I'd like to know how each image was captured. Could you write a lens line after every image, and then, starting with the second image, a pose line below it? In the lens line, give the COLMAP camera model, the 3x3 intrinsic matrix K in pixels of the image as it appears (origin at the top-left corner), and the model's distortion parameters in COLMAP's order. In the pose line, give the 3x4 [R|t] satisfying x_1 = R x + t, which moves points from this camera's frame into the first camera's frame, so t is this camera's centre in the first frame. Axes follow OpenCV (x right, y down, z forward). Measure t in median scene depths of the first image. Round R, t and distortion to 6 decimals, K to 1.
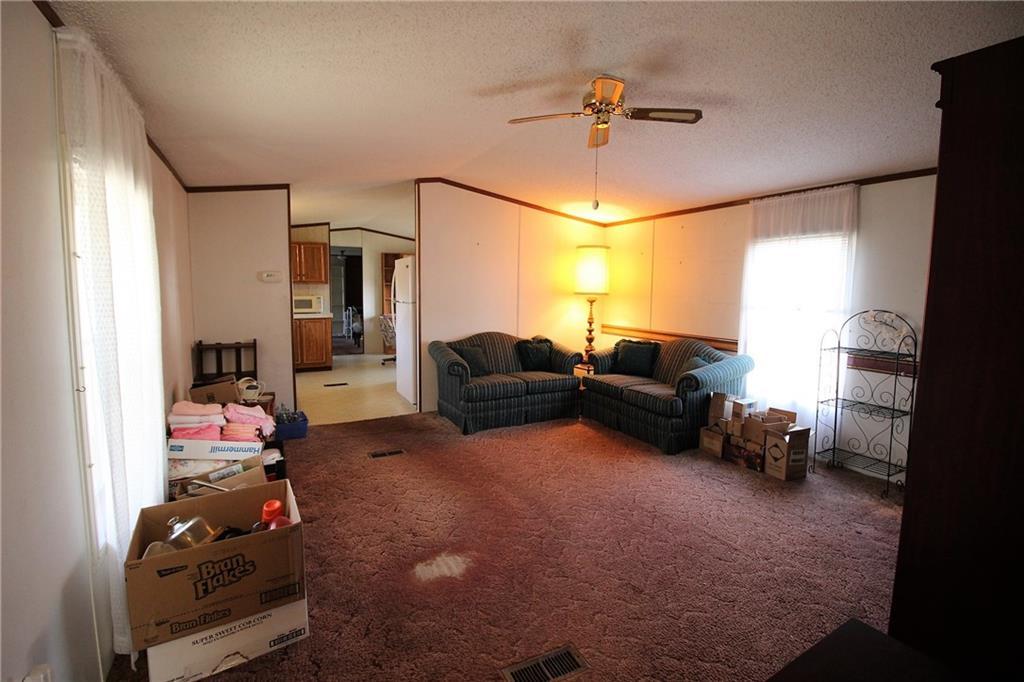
lens RADIAL K [[475.0, 0, 511.9], [0, 475.0, 329.5], [0, 0, 1]] dist [0.000118, -0.000128]
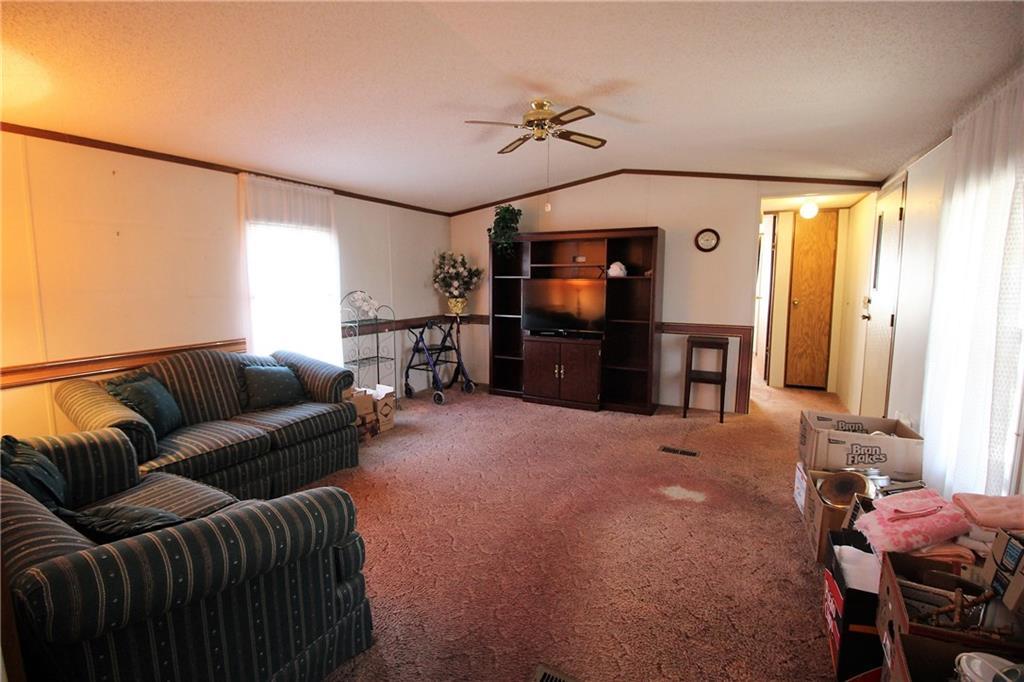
lens RADIAL K [[475.0, 0, 511.9], [0, 475.0, 329.5], [0, 0, 1]] dist [0.000118, -0.000128]
pose [[-0.572332, -0.109601, 0.812664, -0.520850], [0.068464, 0.981181, 0.180545, -0.124332], [-0.817159, 0.158970, -0.554058, 1.190650]]
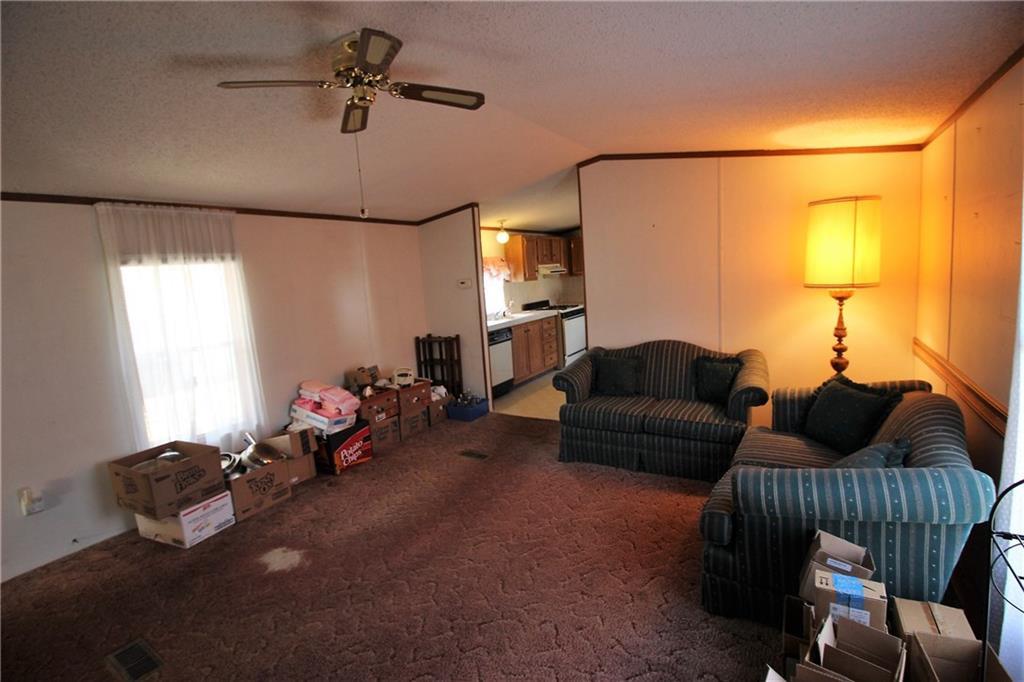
lens RADIAL K [[475.0, 0, 511.9], [0, 475.0, 329.5], [0, 0, 1]] dist [0.000118, -0.000128]
pose [[0.499681, 0.059319, -0.864176, 0.646852], [-0.003606, 0.997786, 0.066406, -0.081584], [0.866202, -0.030066, 0.498789, 0.540550]]
